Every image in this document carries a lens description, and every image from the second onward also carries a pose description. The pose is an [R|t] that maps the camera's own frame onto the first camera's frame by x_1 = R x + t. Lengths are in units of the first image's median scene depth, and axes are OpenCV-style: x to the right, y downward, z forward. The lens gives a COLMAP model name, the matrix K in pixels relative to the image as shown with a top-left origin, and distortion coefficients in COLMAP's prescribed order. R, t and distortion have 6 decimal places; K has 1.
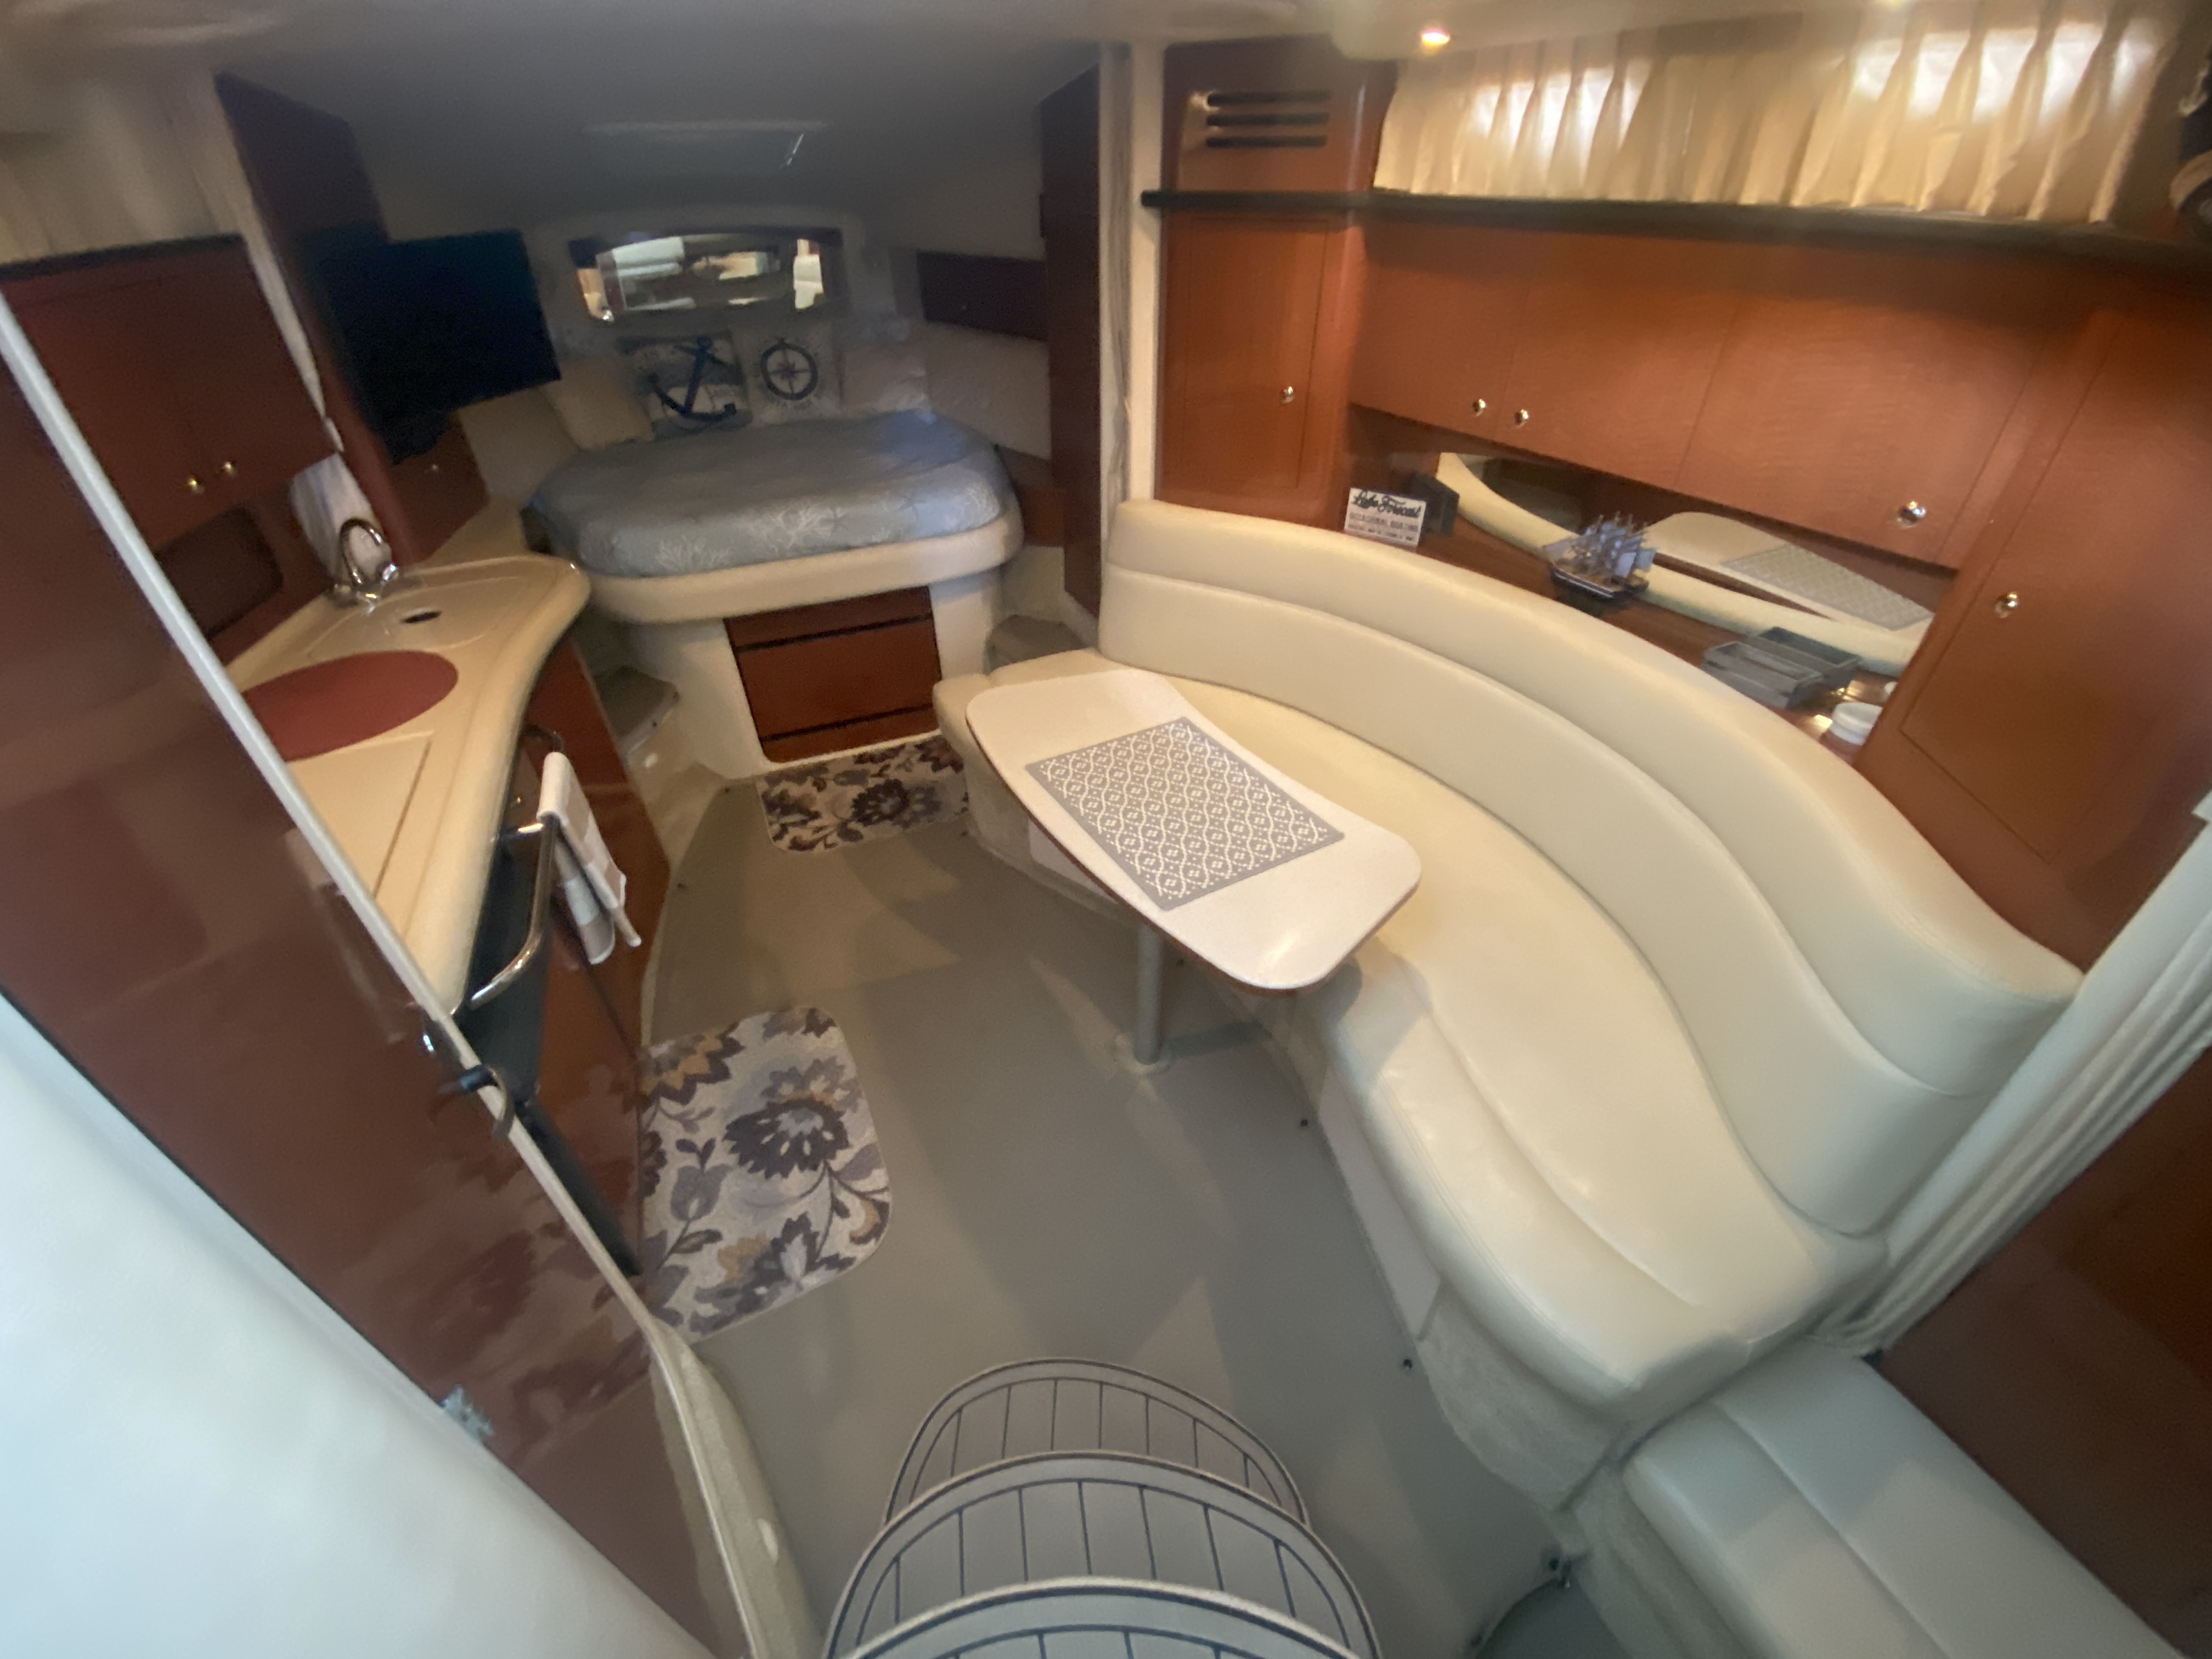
lens RADIAL K [[885.8, 0, 1129.9], [0, 885.8, 835.0], [0, 0, 1]] dist [0.013213, -0.018996]
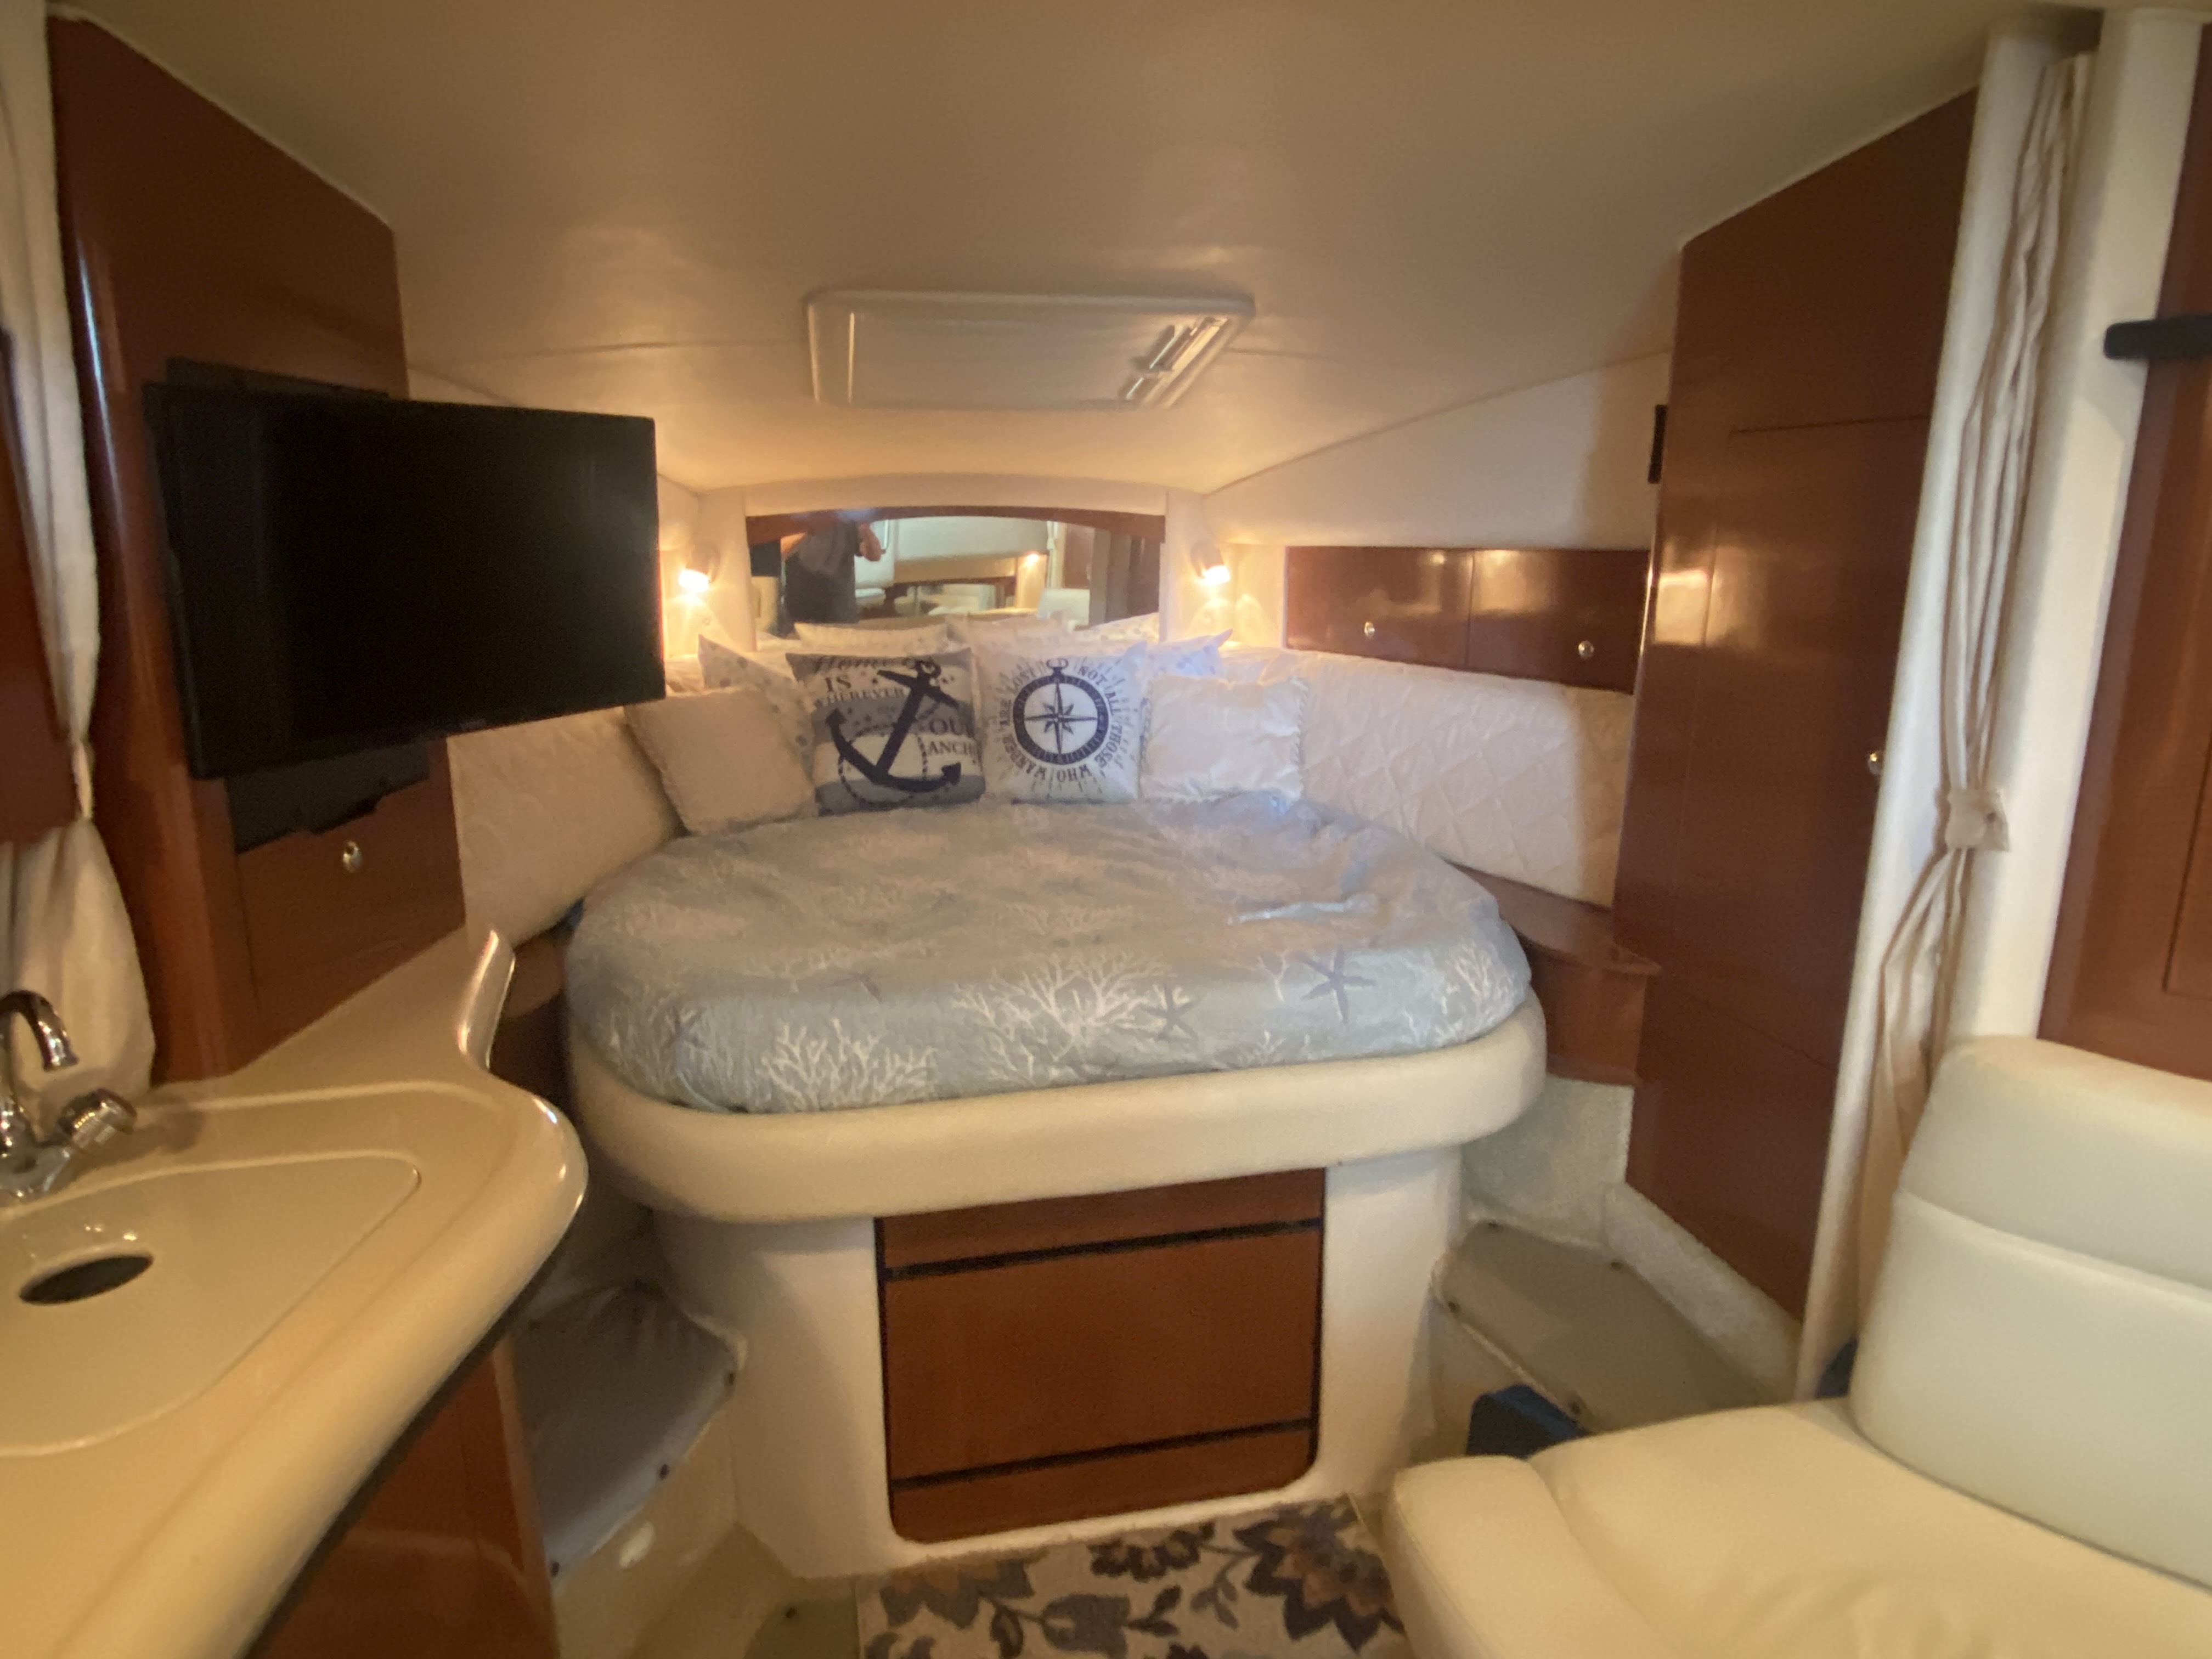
lens RADIAL K [[1331.0, 0, 1114.4], [0, 1331.0, 835.7], [0, 0, 1]] dist [0.058055, -0.054066]
pose [[0.974322, 0.053169, -0.218791, -0.192966], [-0.137329, 0.910378, -0.390324, -0.152686], [0.178429, 0.410348, 0.894303, 0.332384]]
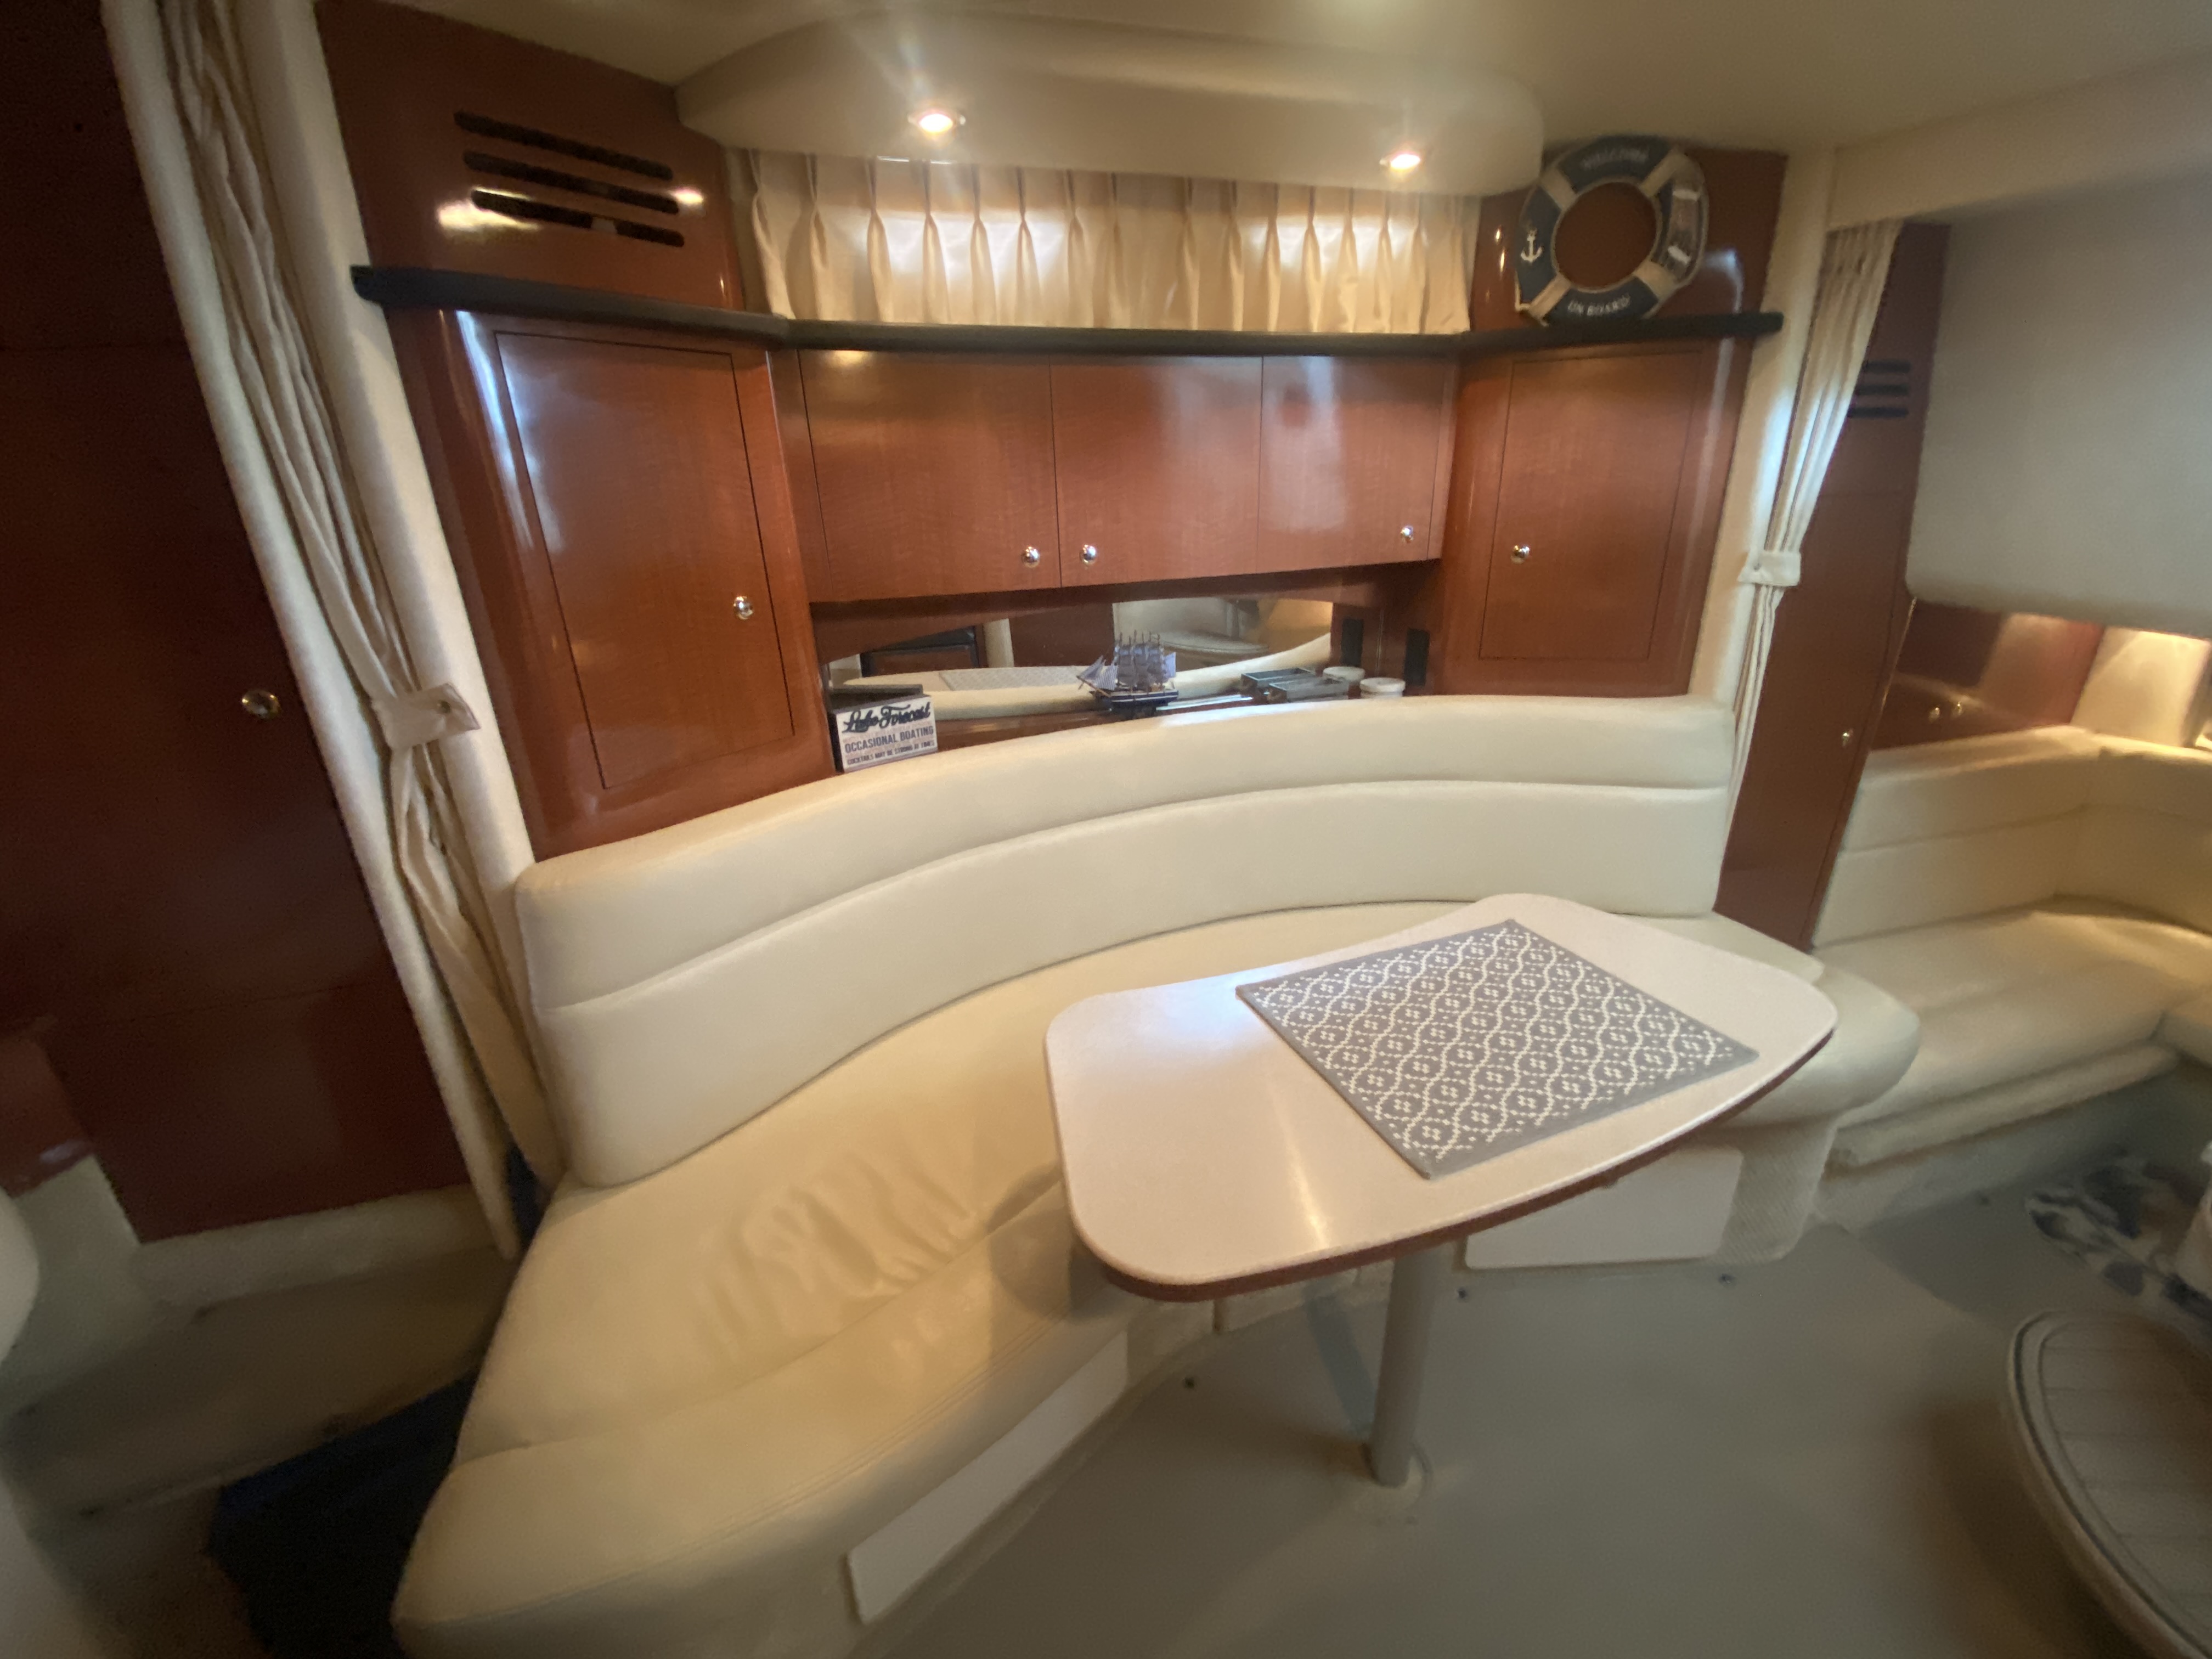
lens RADIAL K [[879.2, 0, 1108.7], [0, 879.2, 824.9], [0, 0, 1]] dist [0.009559, -0.013422]
pose [[0.171912, -0.349247, 0.921126, -0.302618], [0.618404, 0.766114, 0.175060, -0.240226], [-0.766826, 0.539533, 0.347680, 0.490872]]
